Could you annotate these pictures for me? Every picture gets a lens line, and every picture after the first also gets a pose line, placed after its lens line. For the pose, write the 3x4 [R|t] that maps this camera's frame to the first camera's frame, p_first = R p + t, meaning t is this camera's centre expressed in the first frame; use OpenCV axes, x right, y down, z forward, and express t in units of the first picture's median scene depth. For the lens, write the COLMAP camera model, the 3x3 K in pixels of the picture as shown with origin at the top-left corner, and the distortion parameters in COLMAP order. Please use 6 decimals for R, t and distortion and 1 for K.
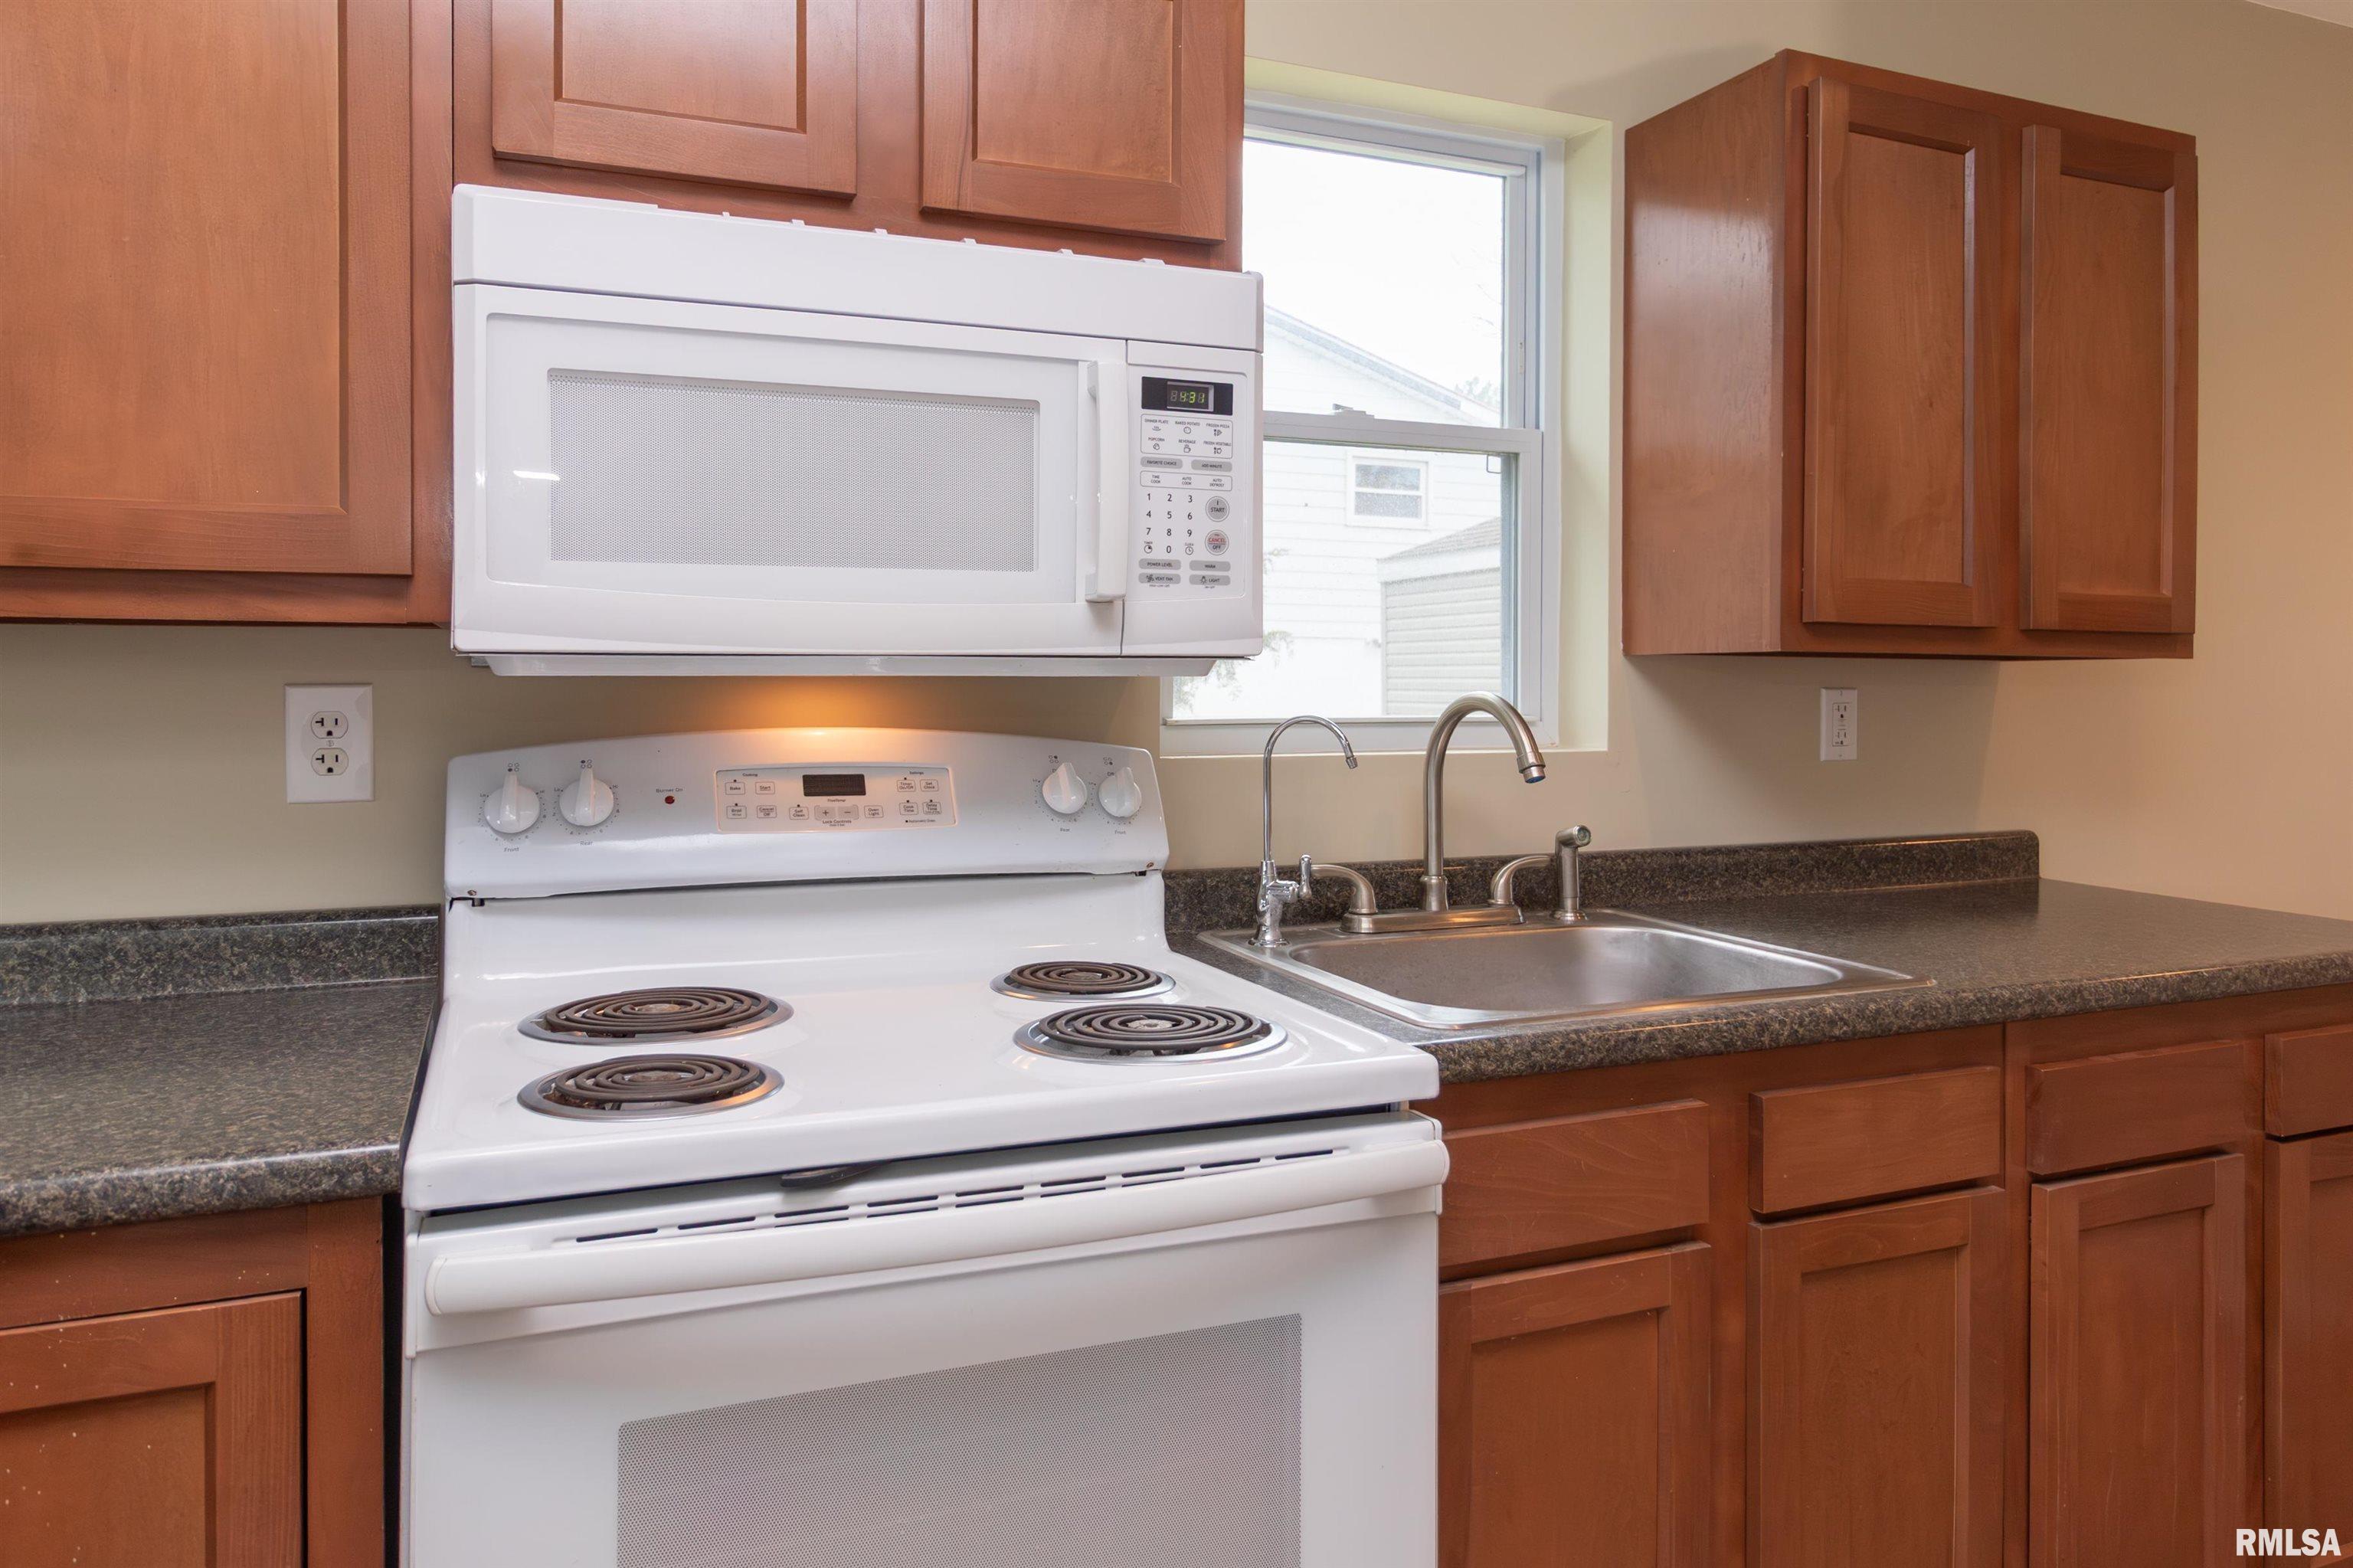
lens RADIAL K [[1452.1, 0, 1173.0], [0, 1452.1, 698.4], [0, 0, 1]] dist [0.012448, -0.009104]
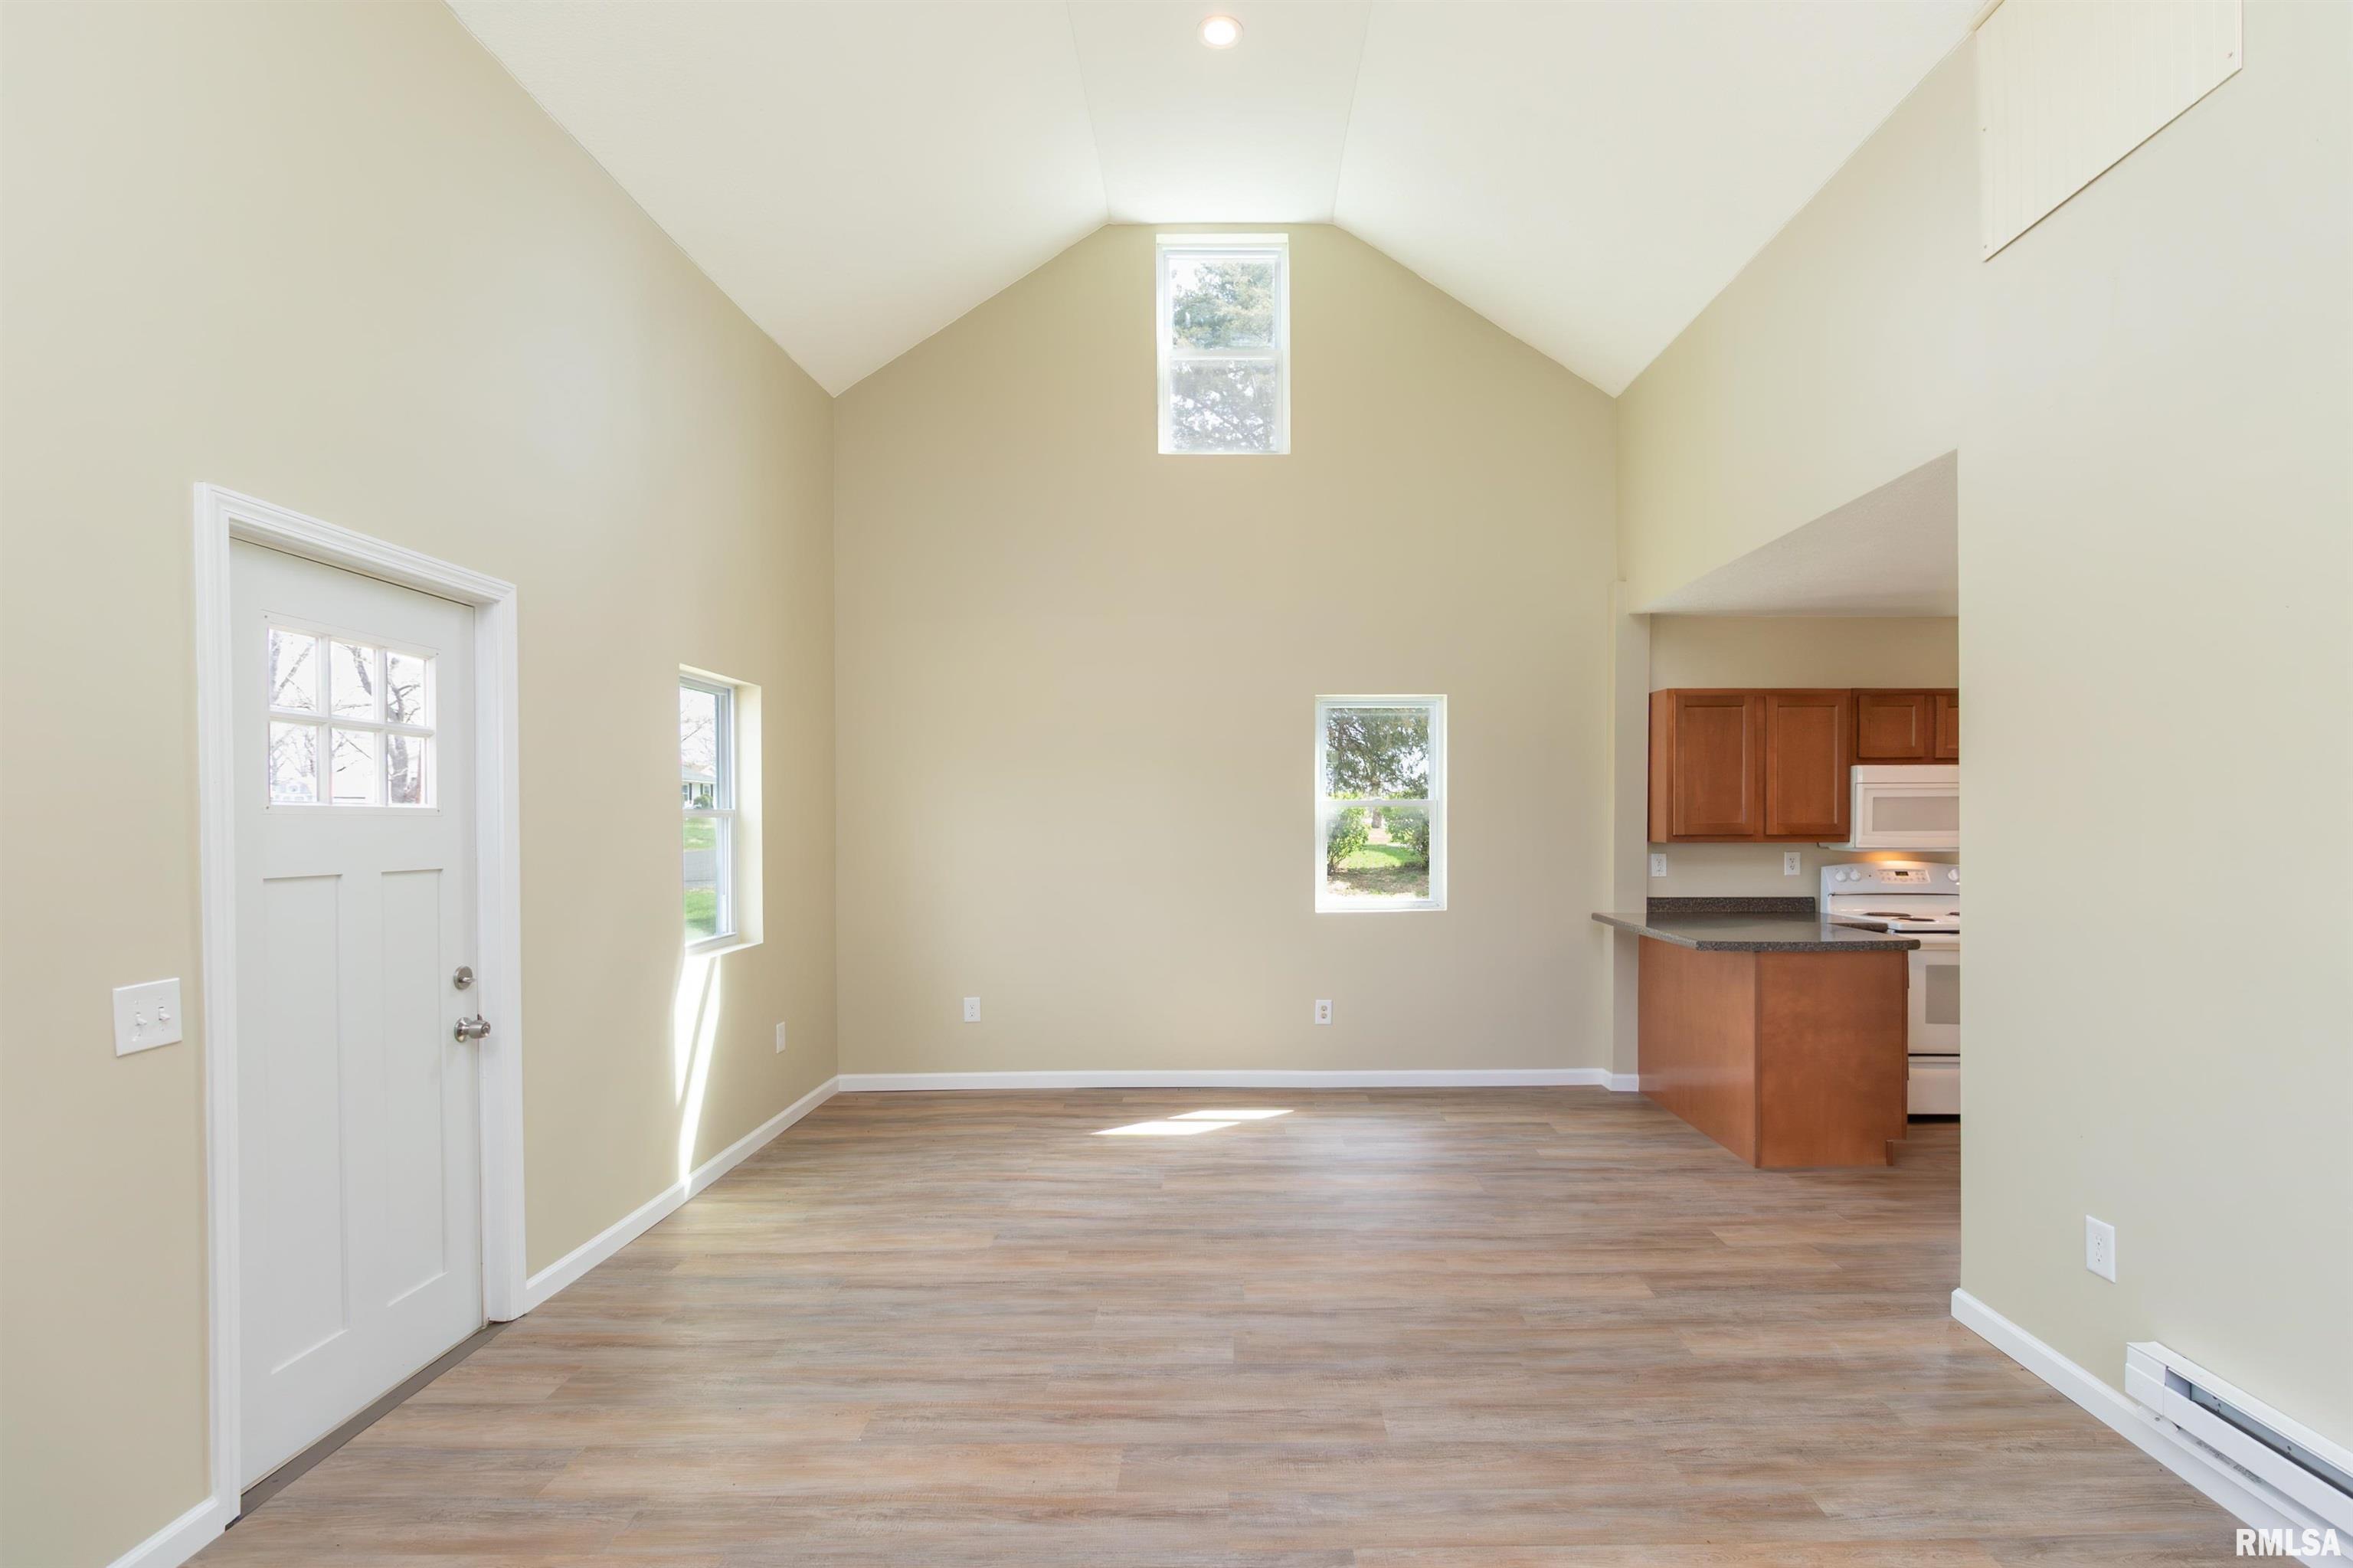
lens RADIAL K [[1093.9, 0, 1227.9], [0, 1093.9, 826.3], [0, 0, 1]] dist [0.000023, 0.000126]
pose [[0.935470, -0.003047, -0.353392, -1.001863], [0.003123, 0.999995, -0.000355, -0.096396], [0.353392, -0.000772, 0.935475, -3.017271]]
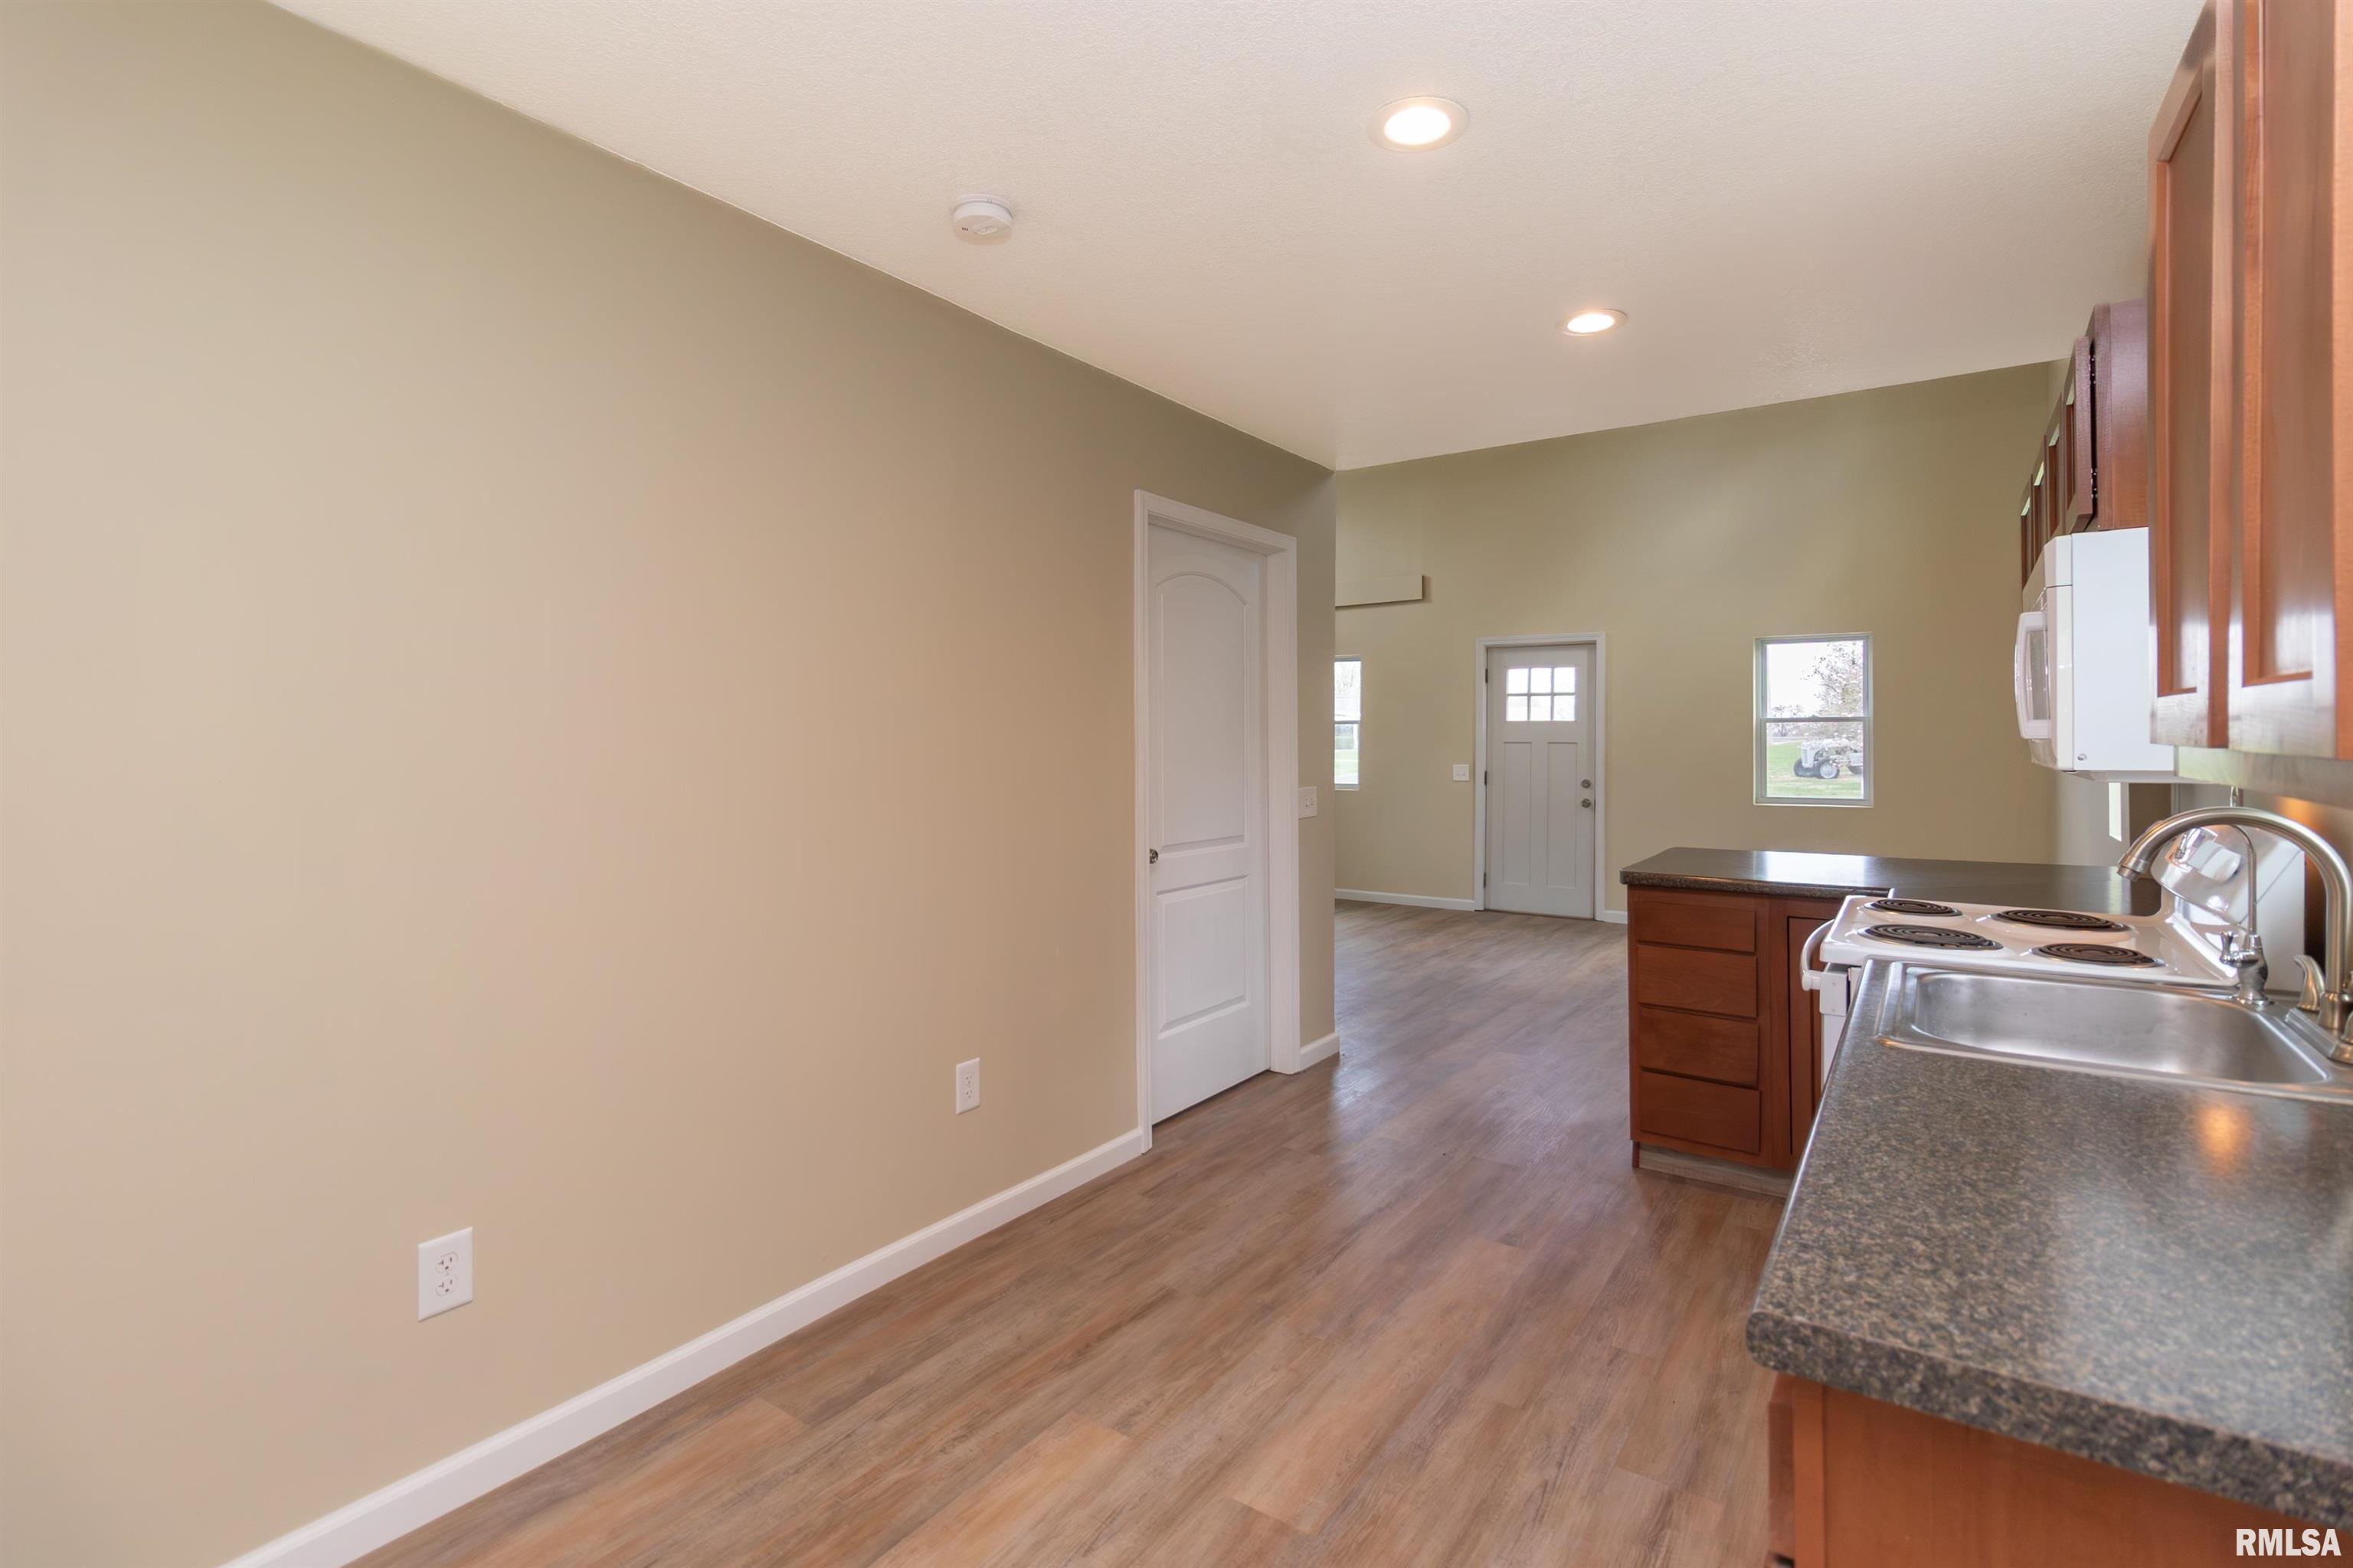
lens RADIAL K [[1093.9, 0, 1169.7], [0, 1093.9, 745.3], [0, 0, 1]] dist [0.000023, 0.000126]
pose [[-0.829289, 0.005776, -0.558790, 1.506817], [0.000422, 0.999953, 0.009710, -0.065326], [0.558819, 0.007817, -0.829253, 1.391841]]
